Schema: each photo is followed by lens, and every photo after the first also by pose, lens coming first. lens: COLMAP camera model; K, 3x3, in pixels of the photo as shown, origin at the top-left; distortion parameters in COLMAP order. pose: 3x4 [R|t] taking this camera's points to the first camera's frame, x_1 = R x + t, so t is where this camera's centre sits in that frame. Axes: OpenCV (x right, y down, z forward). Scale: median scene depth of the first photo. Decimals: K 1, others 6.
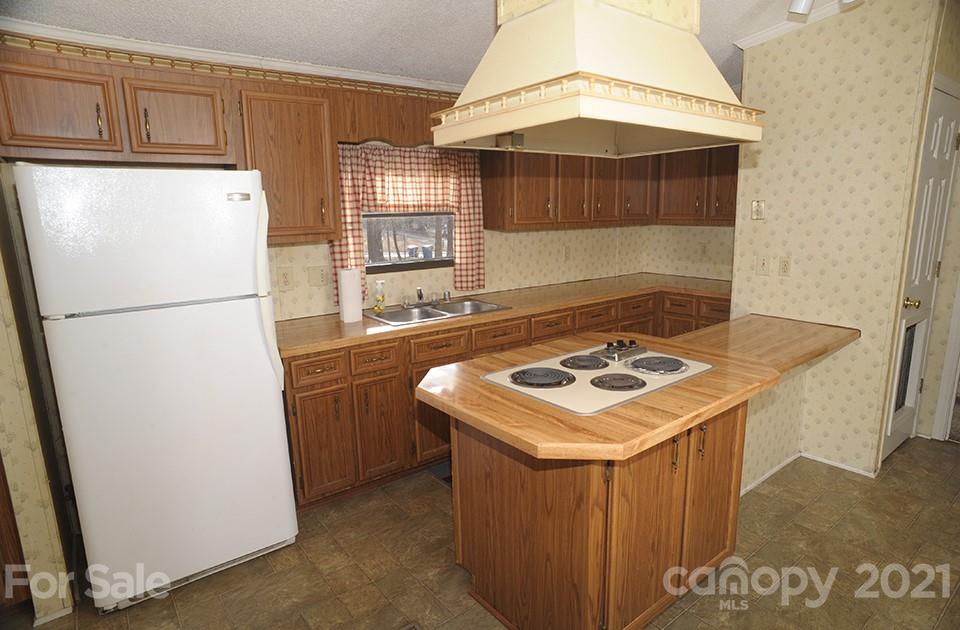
lens RADIAL K [[542.7, 0, 486.3], [0, 542.7, 319.8], [0, 0, 1]] dist [-0.074862, 0.058174]
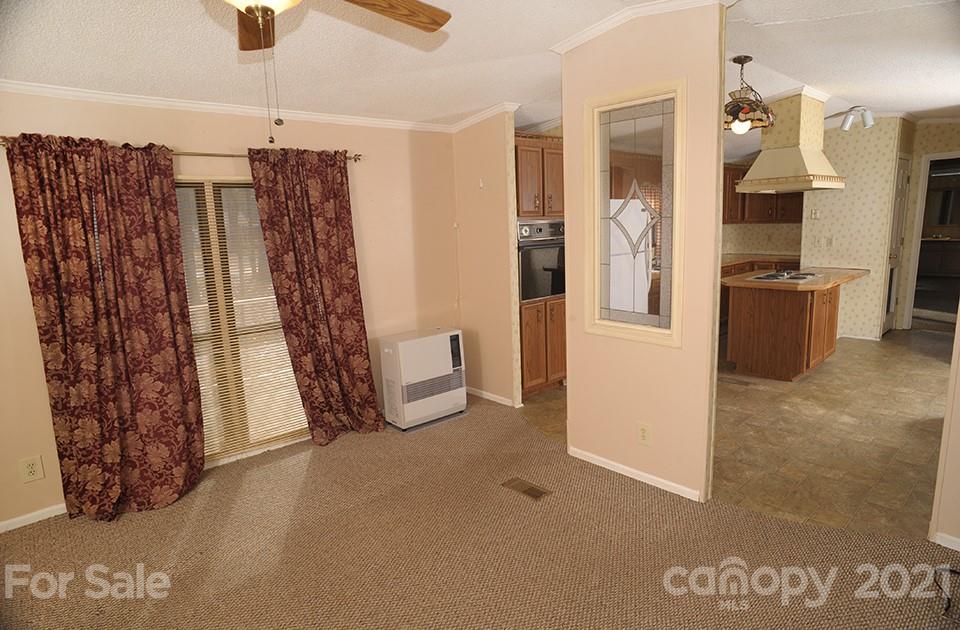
lens RADIAL K [[542.7, 0, 486.3], [0, 542.7, 319.8], [0, 0, 1]] dist [-0.074862, 0.058174]
pose [[0.997359, -0.030545, 0.065889, -0.876722], [0.031769, 0.999340, -0.017608, 0.188161], [-0.065308, 0.019655, 0.997672, -0.911267]]
